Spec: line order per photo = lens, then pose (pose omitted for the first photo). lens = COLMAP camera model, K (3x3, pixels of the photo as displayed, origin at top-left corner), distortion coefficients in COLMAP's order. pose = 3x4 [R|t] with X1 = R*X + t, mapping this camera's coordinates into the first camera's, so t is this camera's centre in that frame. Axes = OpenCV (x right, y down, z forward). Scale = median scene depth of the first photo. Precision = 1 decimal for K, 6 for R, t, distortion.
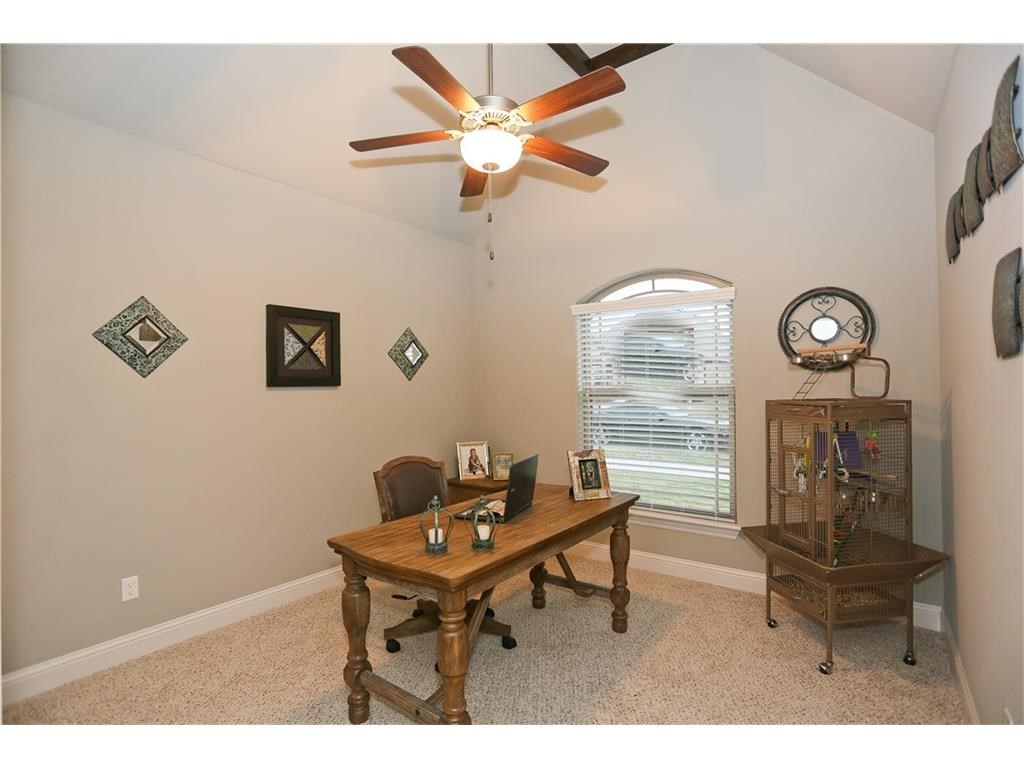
lens RADIAL K [[499.9, 0, 508.2], [0, 499.9, 387.1], [0, 0, 1]] dist [-0.070248, 0.033809]
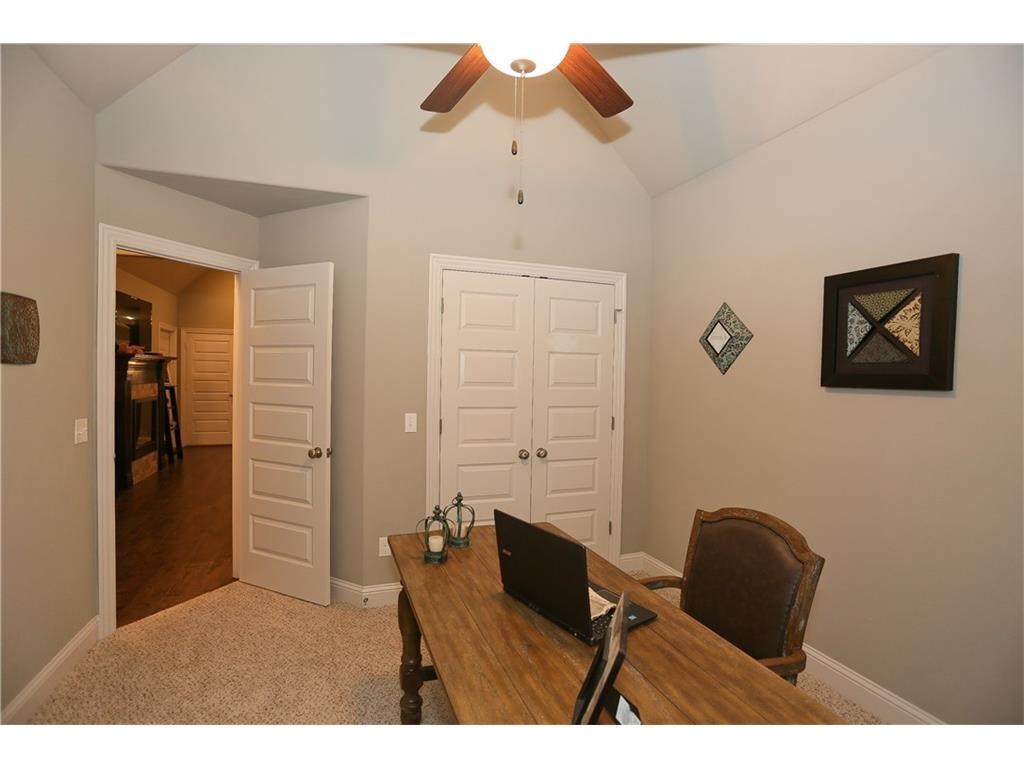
lens RADIAL K [[499.9, 0, 508.2], [0, 499.9, 387.1], [0, 0, 1]] dist [-0.070248, 0.033809]
pose [[-0.532465, 0.025979, -0.846053, 0.402676], [-0.008257, 0.999322, 0.035882, -0.022932], [0.846412, 0.026092, -0.531890, 0.985727]]
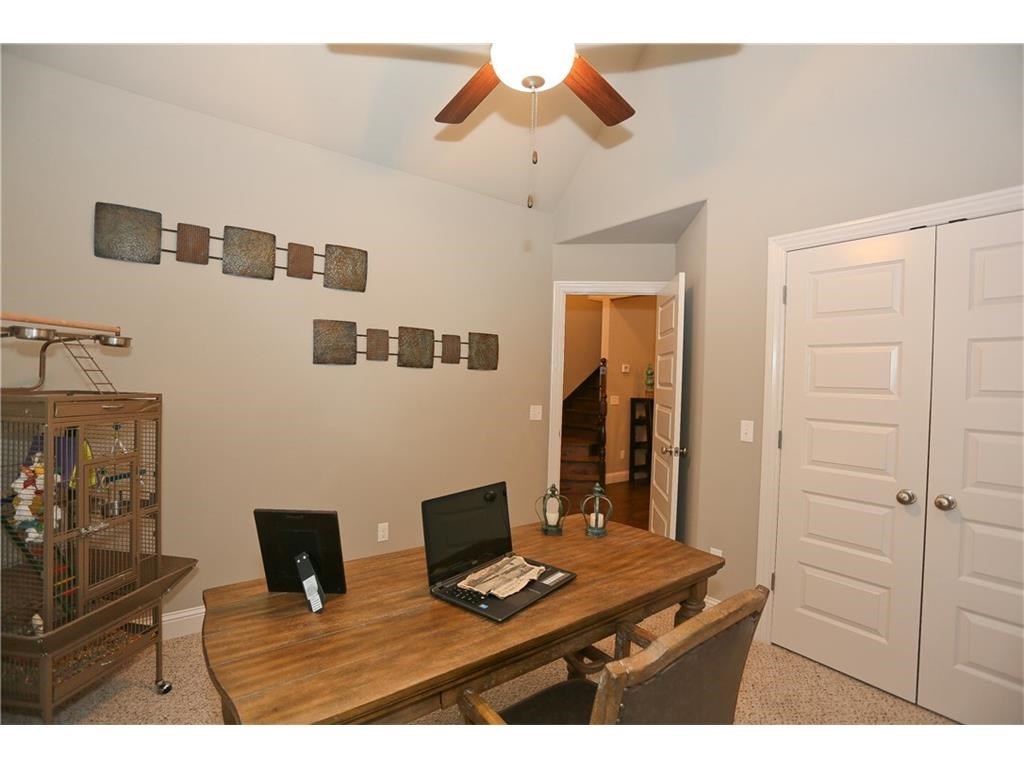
lens RADIAL K [[499.9, 0, 508.2], [0, 499.9, 387.1], [0, 0, 1]] dist [-0.070248, 0.033809]
pose [[-0.964602, -0.012557, 0.263411, -0.144415], [-0.010020, 0.999890, 0.010975, 0.000663], [-0.263520, 0.007947, -0.964621, 1.254747]]
